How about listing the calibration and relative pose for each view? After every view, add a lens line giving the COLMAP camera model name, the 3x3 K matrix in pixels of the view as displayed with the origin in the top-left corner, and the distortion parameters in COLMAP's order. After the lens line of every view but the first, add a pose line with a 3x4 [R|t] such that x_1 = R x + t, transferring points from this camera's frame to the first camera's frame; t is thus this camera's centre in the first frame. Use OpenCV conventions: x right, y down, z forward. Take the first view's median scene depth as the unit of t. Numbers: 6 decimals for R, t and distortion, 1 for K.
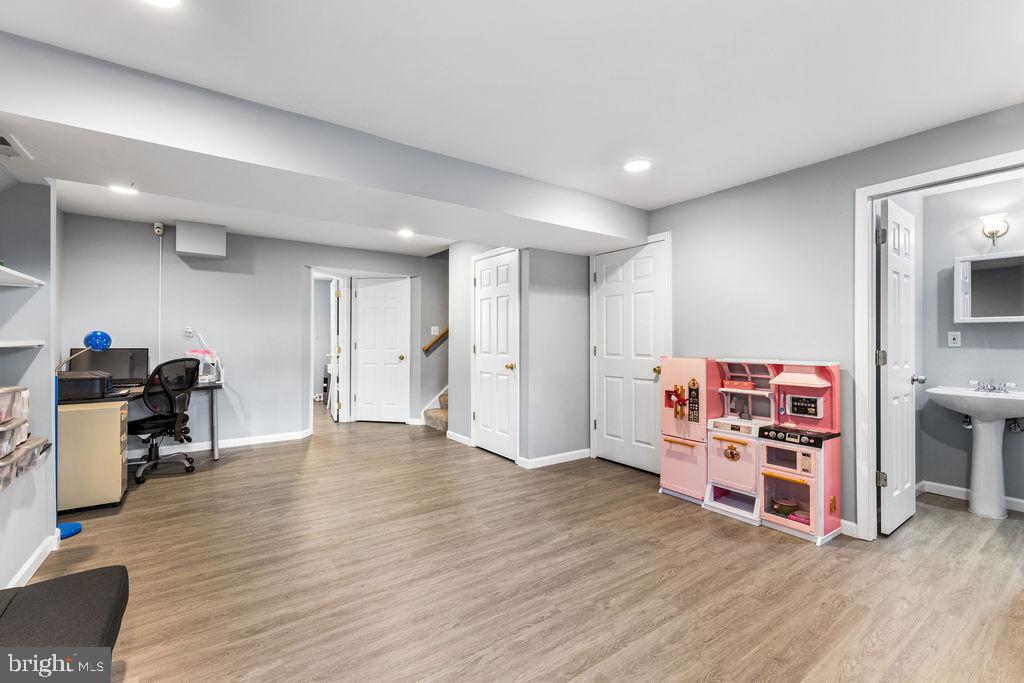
lens RADIAL K [[440.1, 0, 515.1], [0, 440.1, 340.6], [0, 0, 1]] dist [0.004431, -0.000544]
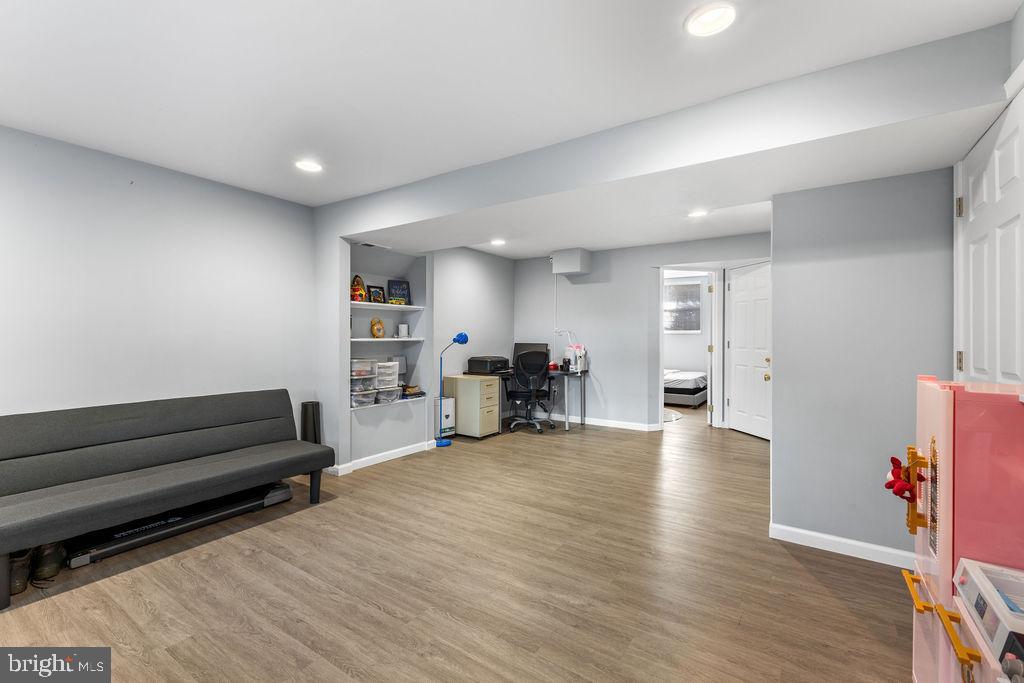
lens RADIAL K [[440.1, 0, 509.1], [0, 440.1, 338.3], [0, 0, 1]] dist [0.004431, -0.000544]
pose [[0.348860, 0.000990, -0.937174, 0.674741], [-0.001694, 0.999998, 0.000426, -0.001470], [0.937173, 0.001439, 0.348861, 0.548618]]
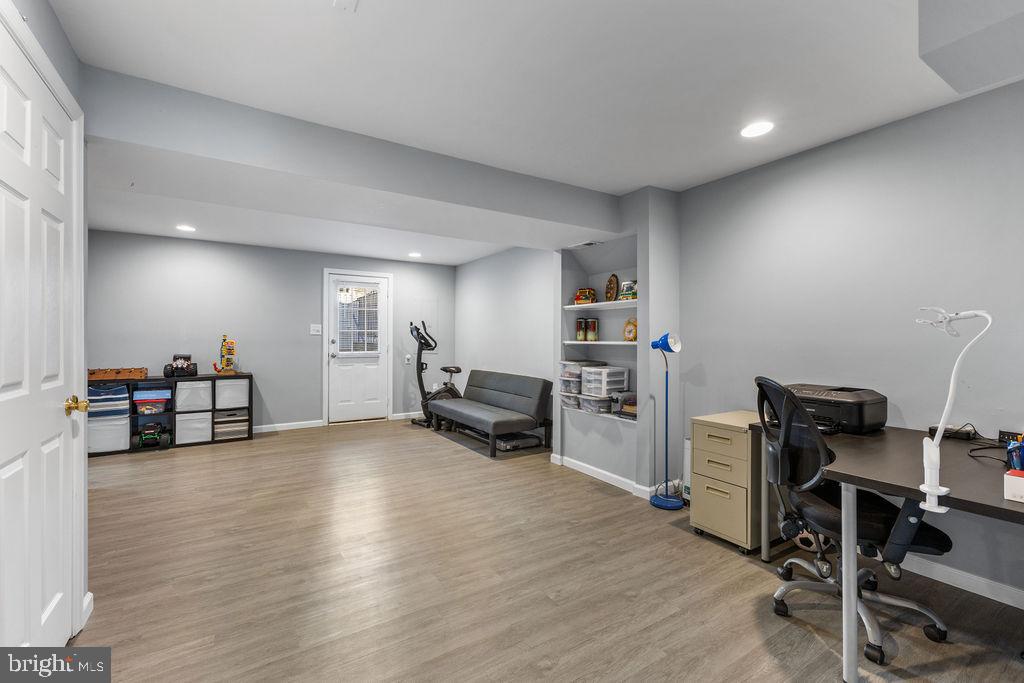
lens RADIAL K [[440.1, 0, 512.8], [0, 440.1, 340.1], [0, 0, 1]] dist [0.004431, -0.000544]
pose [[-0.998206, -0.004691, 0.059691, -0.607743], [-0.004614, 0.999988, 0.001428, -0.003159], [-0.059697, 0.001150, -0.998216, 1.937813]]
